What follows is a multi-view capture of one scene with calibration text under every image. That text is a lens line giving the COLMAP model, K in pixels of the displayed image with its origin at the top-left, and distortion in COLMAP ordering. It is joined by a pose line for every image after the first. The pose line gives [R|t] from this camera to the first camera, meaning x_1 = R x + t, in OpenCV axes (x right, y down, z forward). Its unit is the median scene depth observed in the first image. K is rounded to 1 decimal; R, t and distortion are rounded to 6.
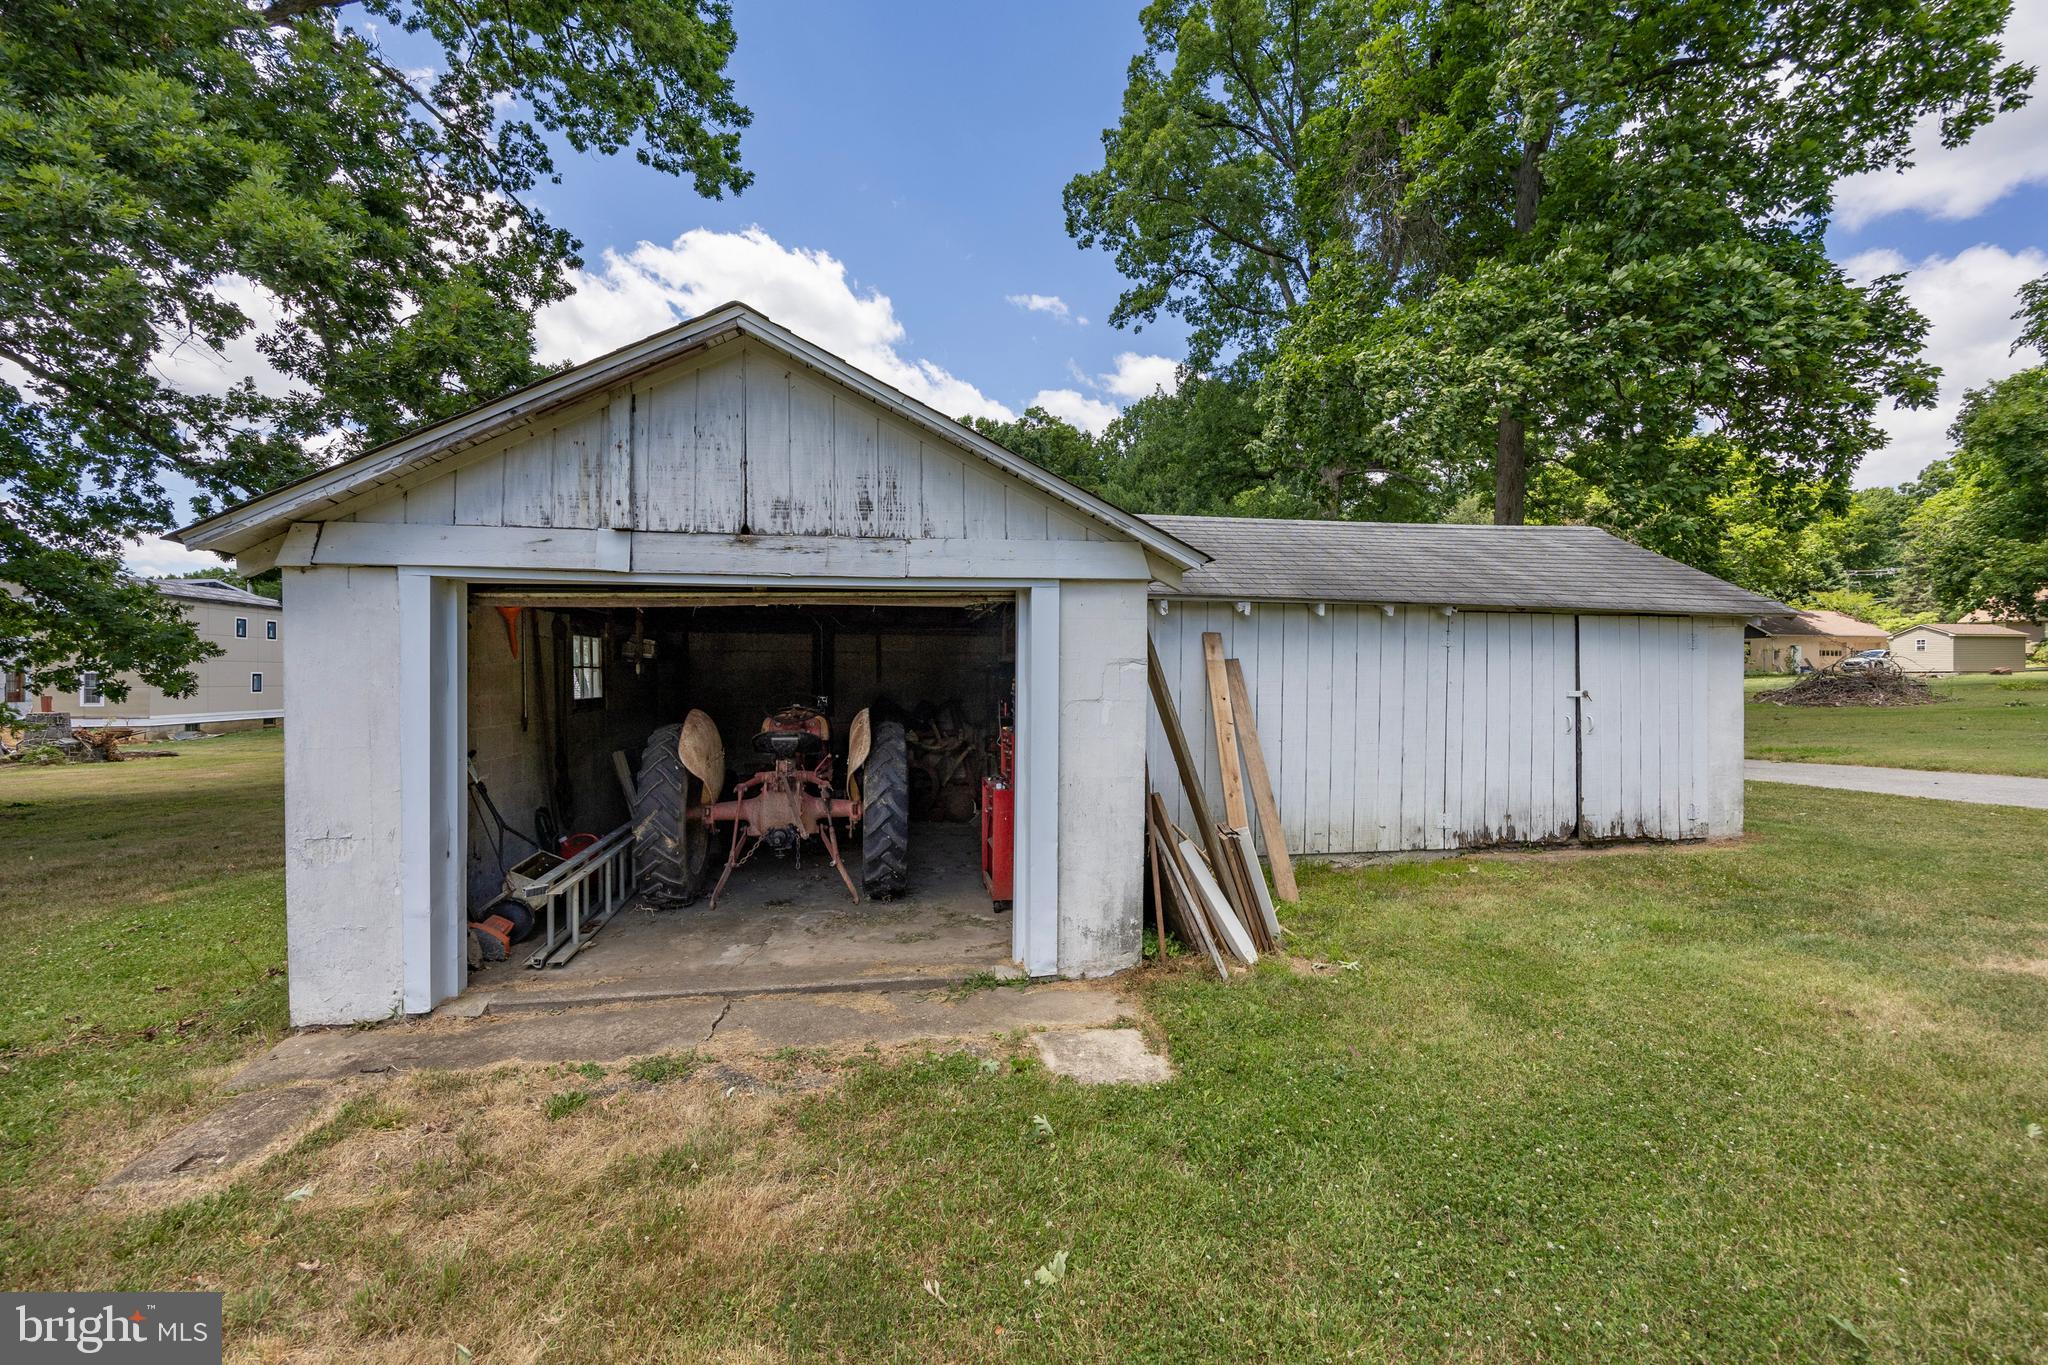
lens RADIAL K [[828.8, 0, 1025.4], [0, 828.8, 679.9], [0, 0, 1]] dist [0.000261, 0.000040]
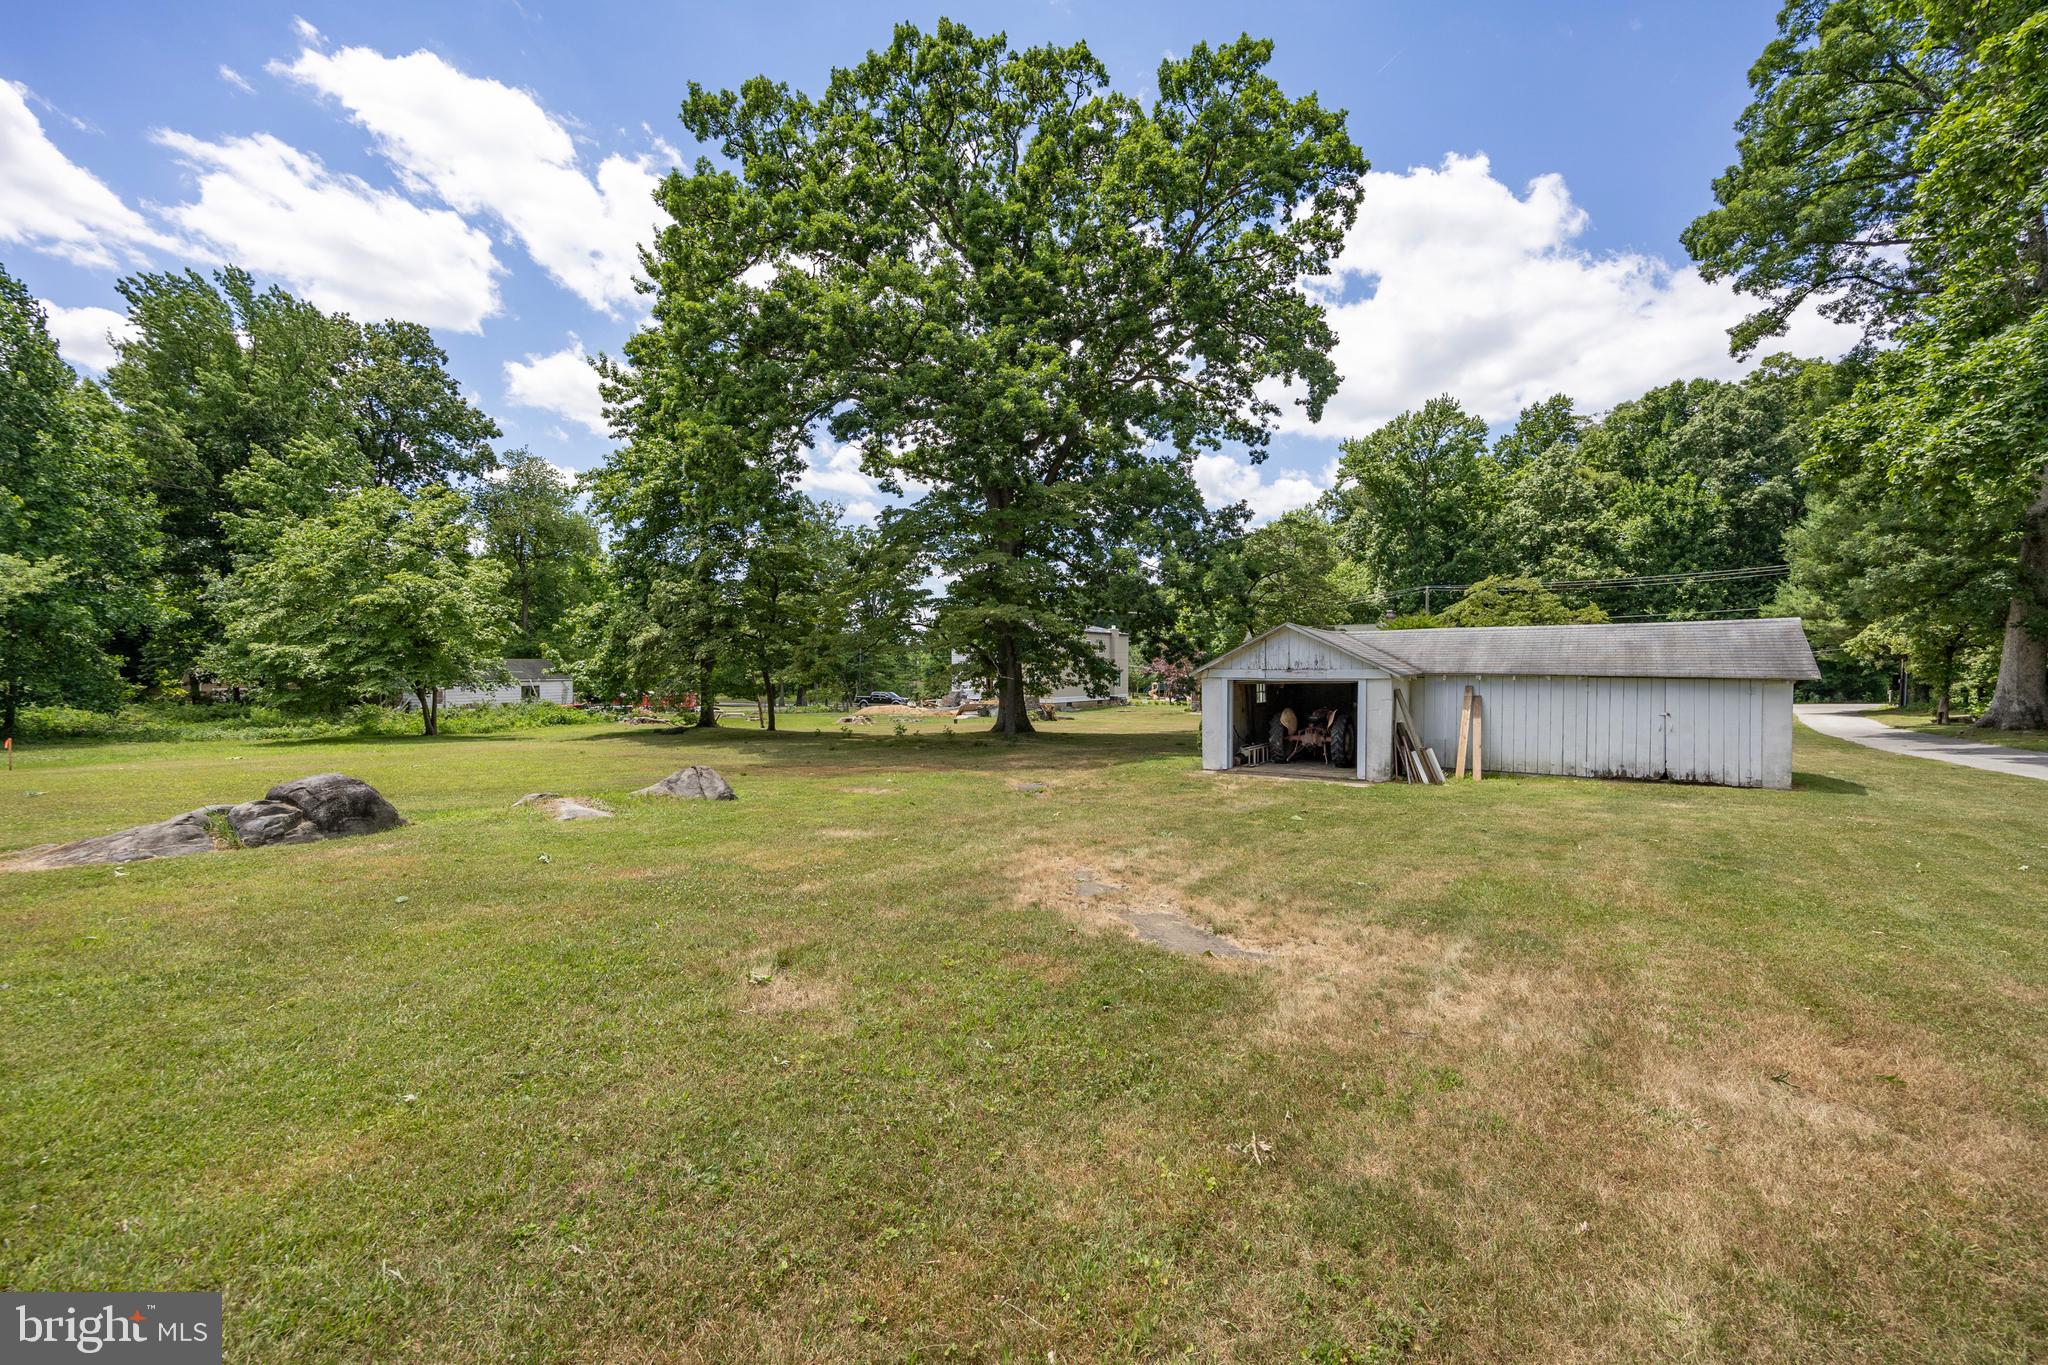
lens RADIAL K [[828.8, 0, 1025.4], [0, 828.8, 679.9], [0, 0, 1]] dist [0.000261, 0.000040]
pose [[0.707306, 0.007732, -0.706865, 1.078420], [-0.003394, 0.999966, 0.007543, -0.089682], [0.706900, -0.002936, 0.707308, -1.879352]]
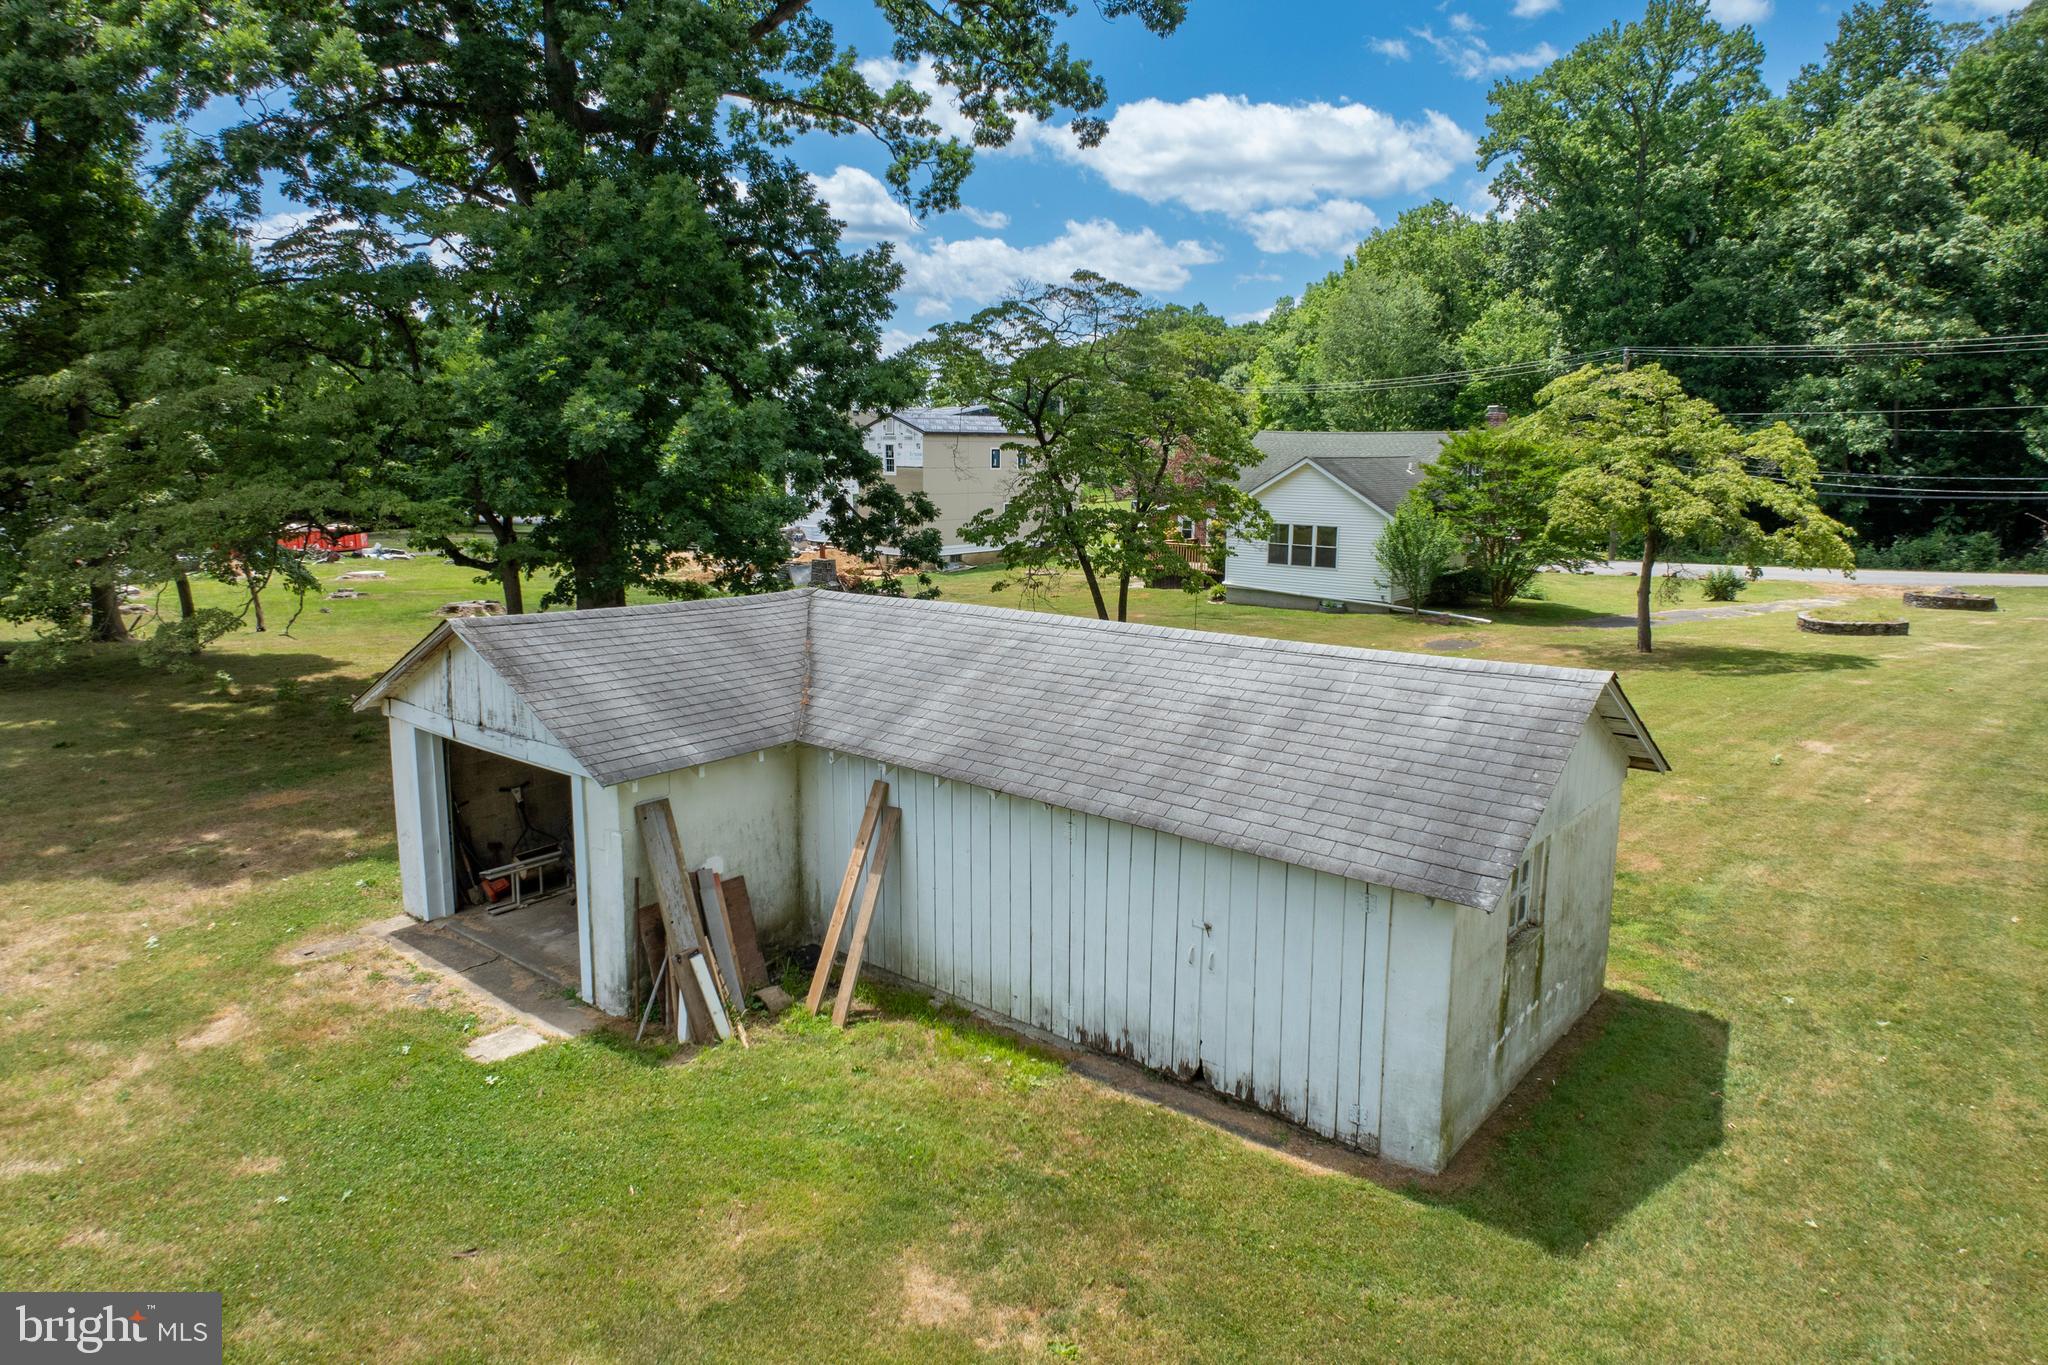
lens RADIAL K [[1262.3, 0, 1023.8], [0, 1262.3, 652.0], [0, 0, 1]] dist [-0.001500, 0.001803]
pose [[0.649830, 0.126332, -0.749507, 1.558631], [-0.010558, 0.987496, 0.157293, -0.484524], [0.760006, -0.094300, 0.643038, 0.061850]]
